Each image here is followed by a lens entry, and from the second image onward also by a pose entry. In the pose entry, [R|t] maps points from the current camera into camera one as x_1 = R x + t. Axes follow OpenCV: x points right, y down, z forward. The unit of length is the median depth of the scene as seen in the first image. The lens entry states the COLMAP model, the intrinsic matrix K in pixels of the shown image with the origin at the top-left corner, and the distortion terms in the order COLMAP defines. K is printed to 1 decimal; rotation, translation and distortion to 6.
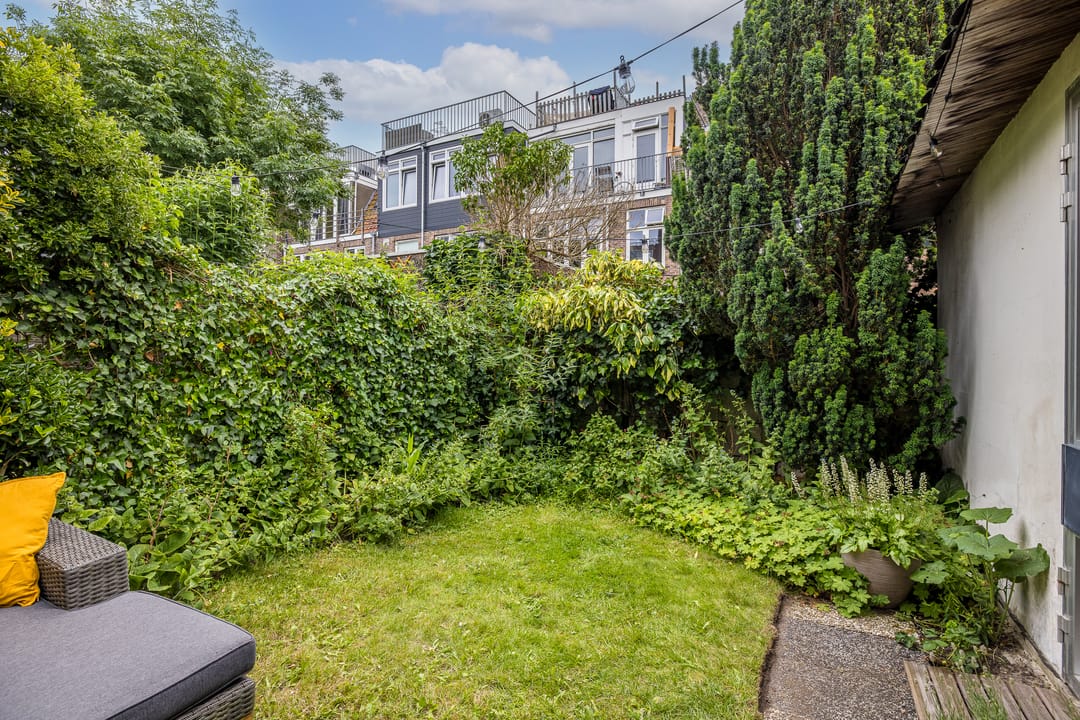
lens RADIAL K [[603.7, 0, 460.9], [0, 603.7, 379.0], [0, 0, 1]] dist [-0.001640, -0.001248]
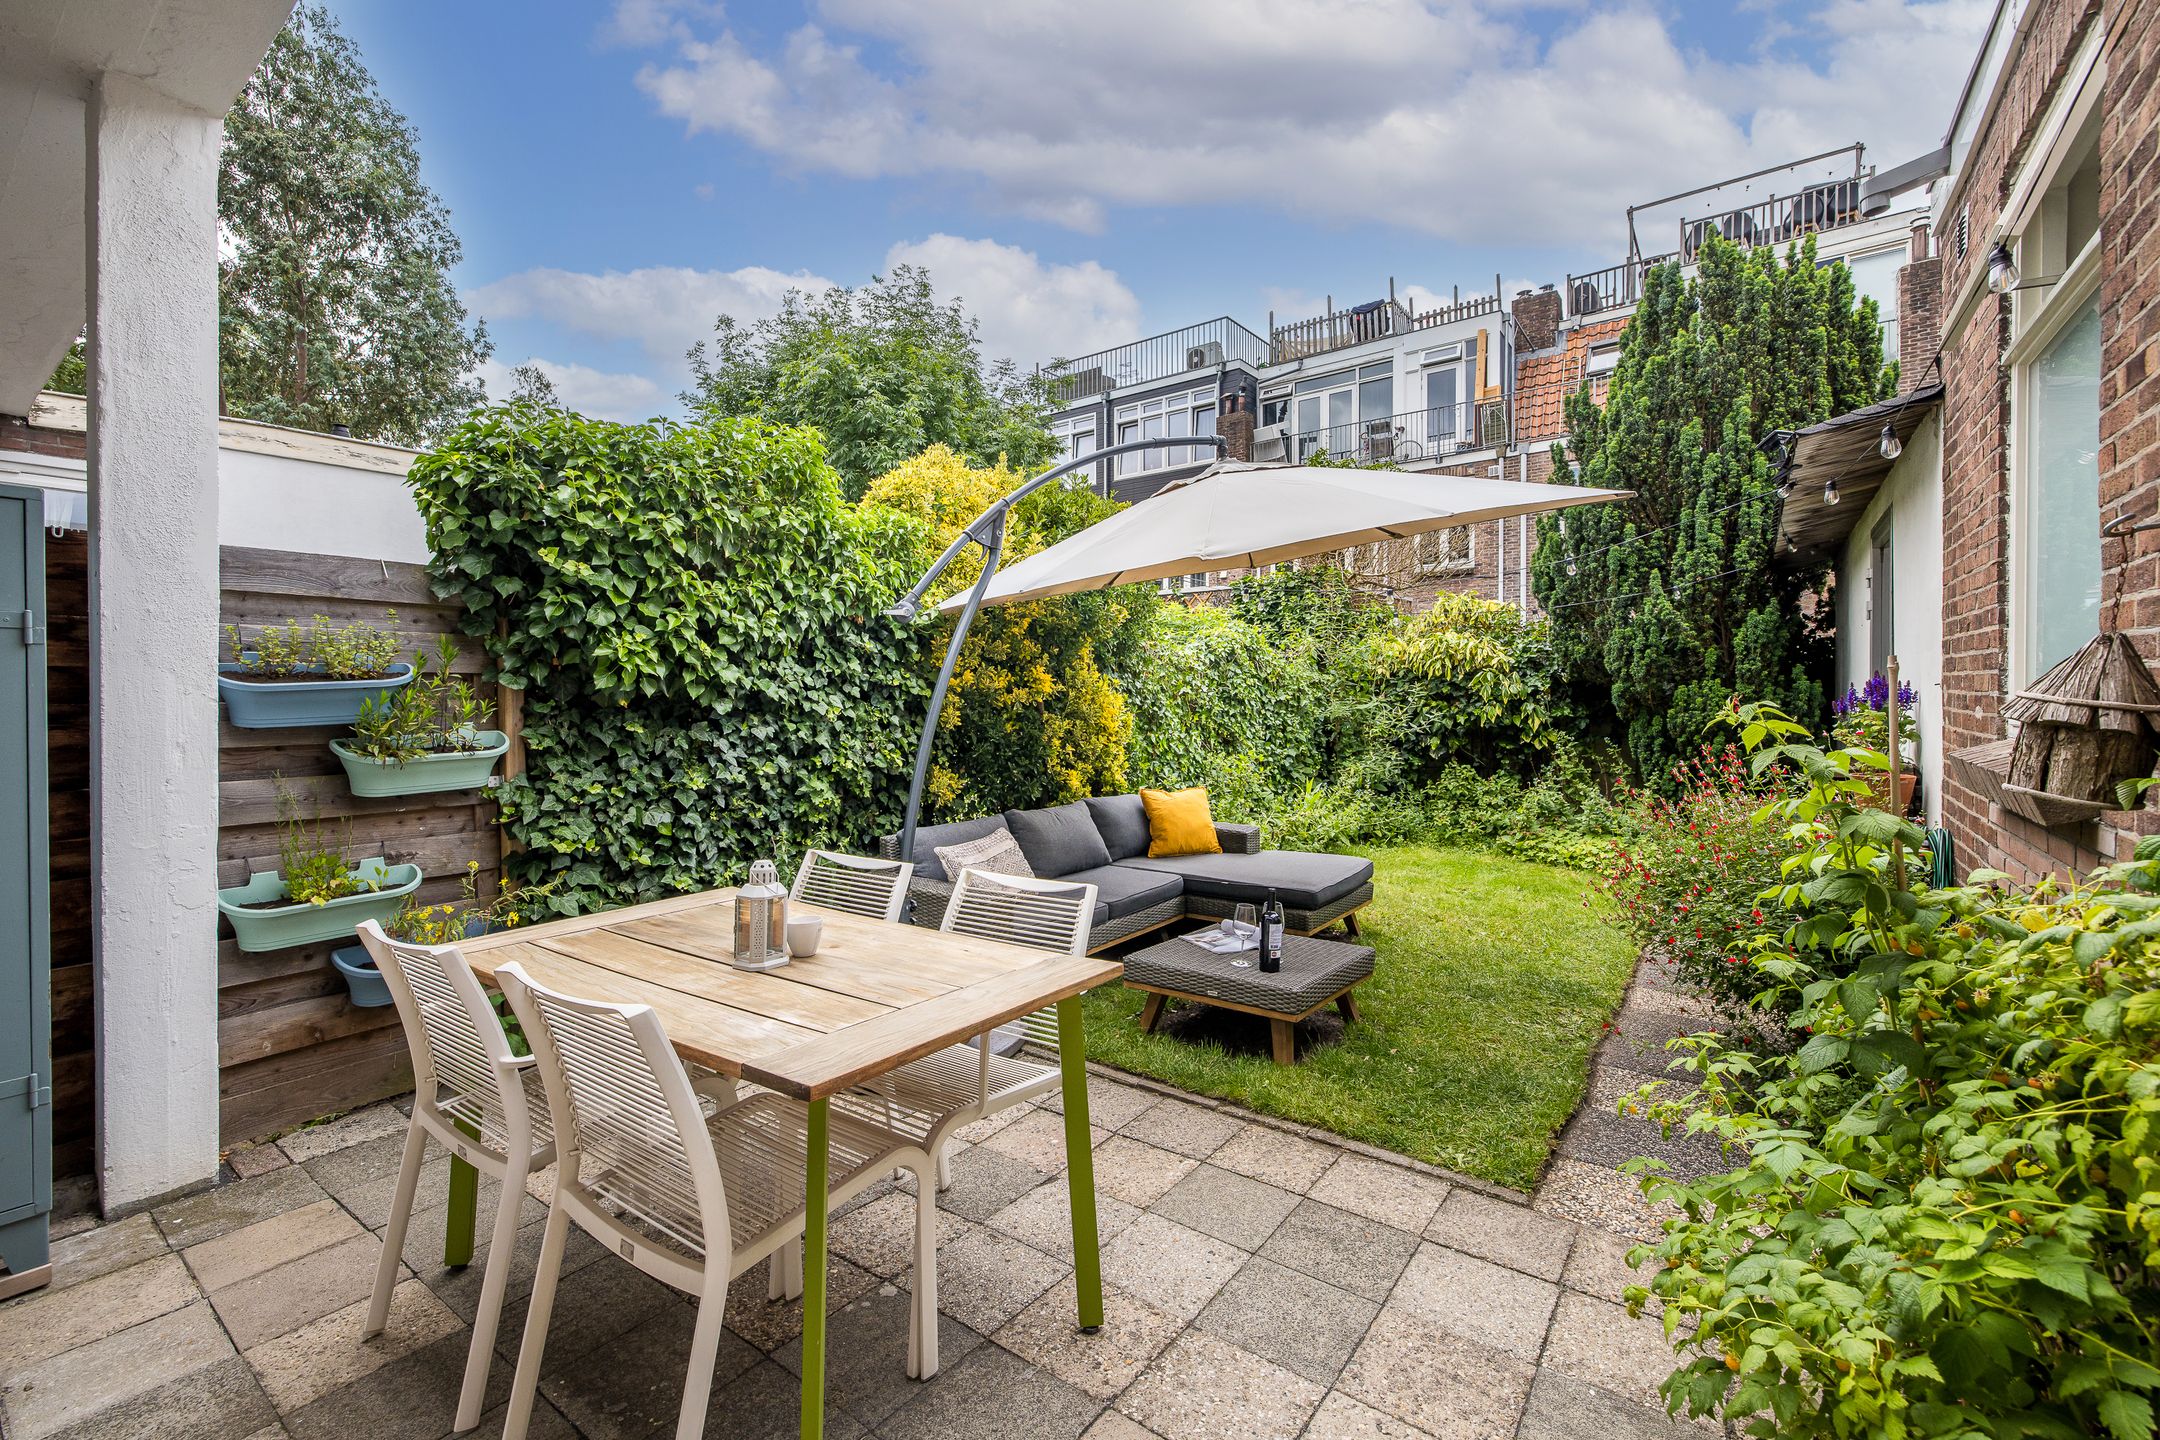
lens RADIAL K [[963.7, 0, 963.1], [0, 963.7, 744.6], [0, 0, 1]] dist [-0.000086, -0.000250]
pose [[0.990502, -0.015042, -0.136673, -0.425465], [0.017895, 0.999646, 0.019671, -0.021911], [0.136329, -0.021929, 0.990421, -0.796731]]
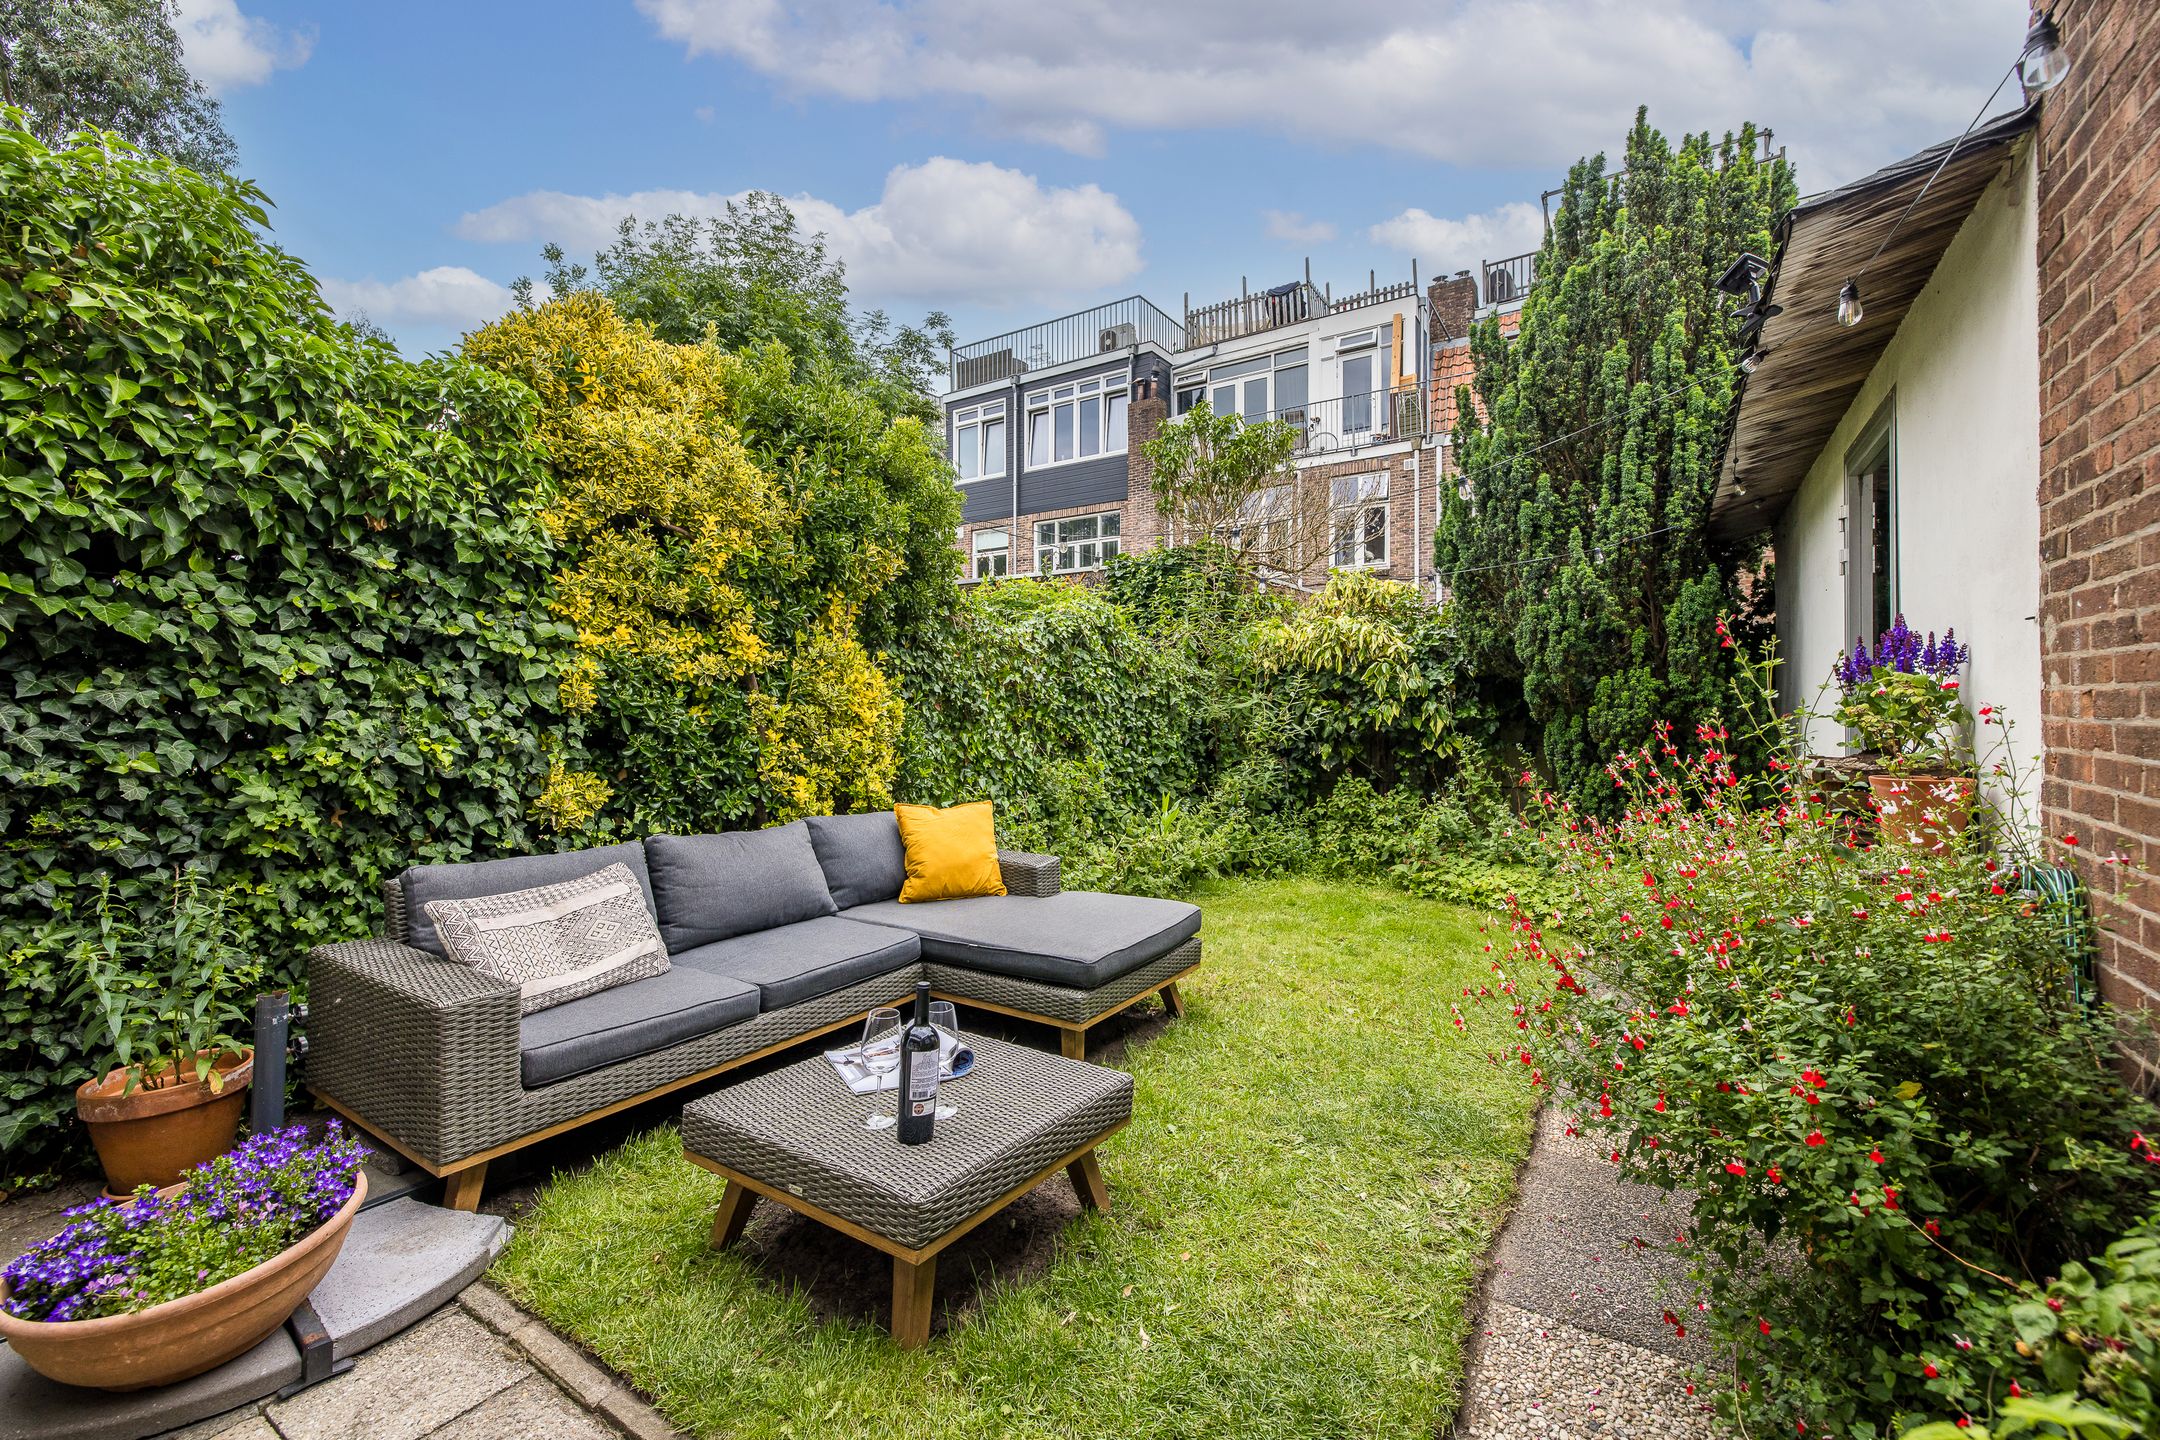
lens RADIAL K [[975.5, 0, 1042.9], [0, 975.5, 748.5], [0, 0, 1]] dist [0.000273, 0.000405]
pose [[0.999929, -0.008022, -0.008758, -0.202363], [0.008050, 0.999962, 0.003196, 0.016850], [0.008732, -0.003266, 0.999957, -0.361364]]
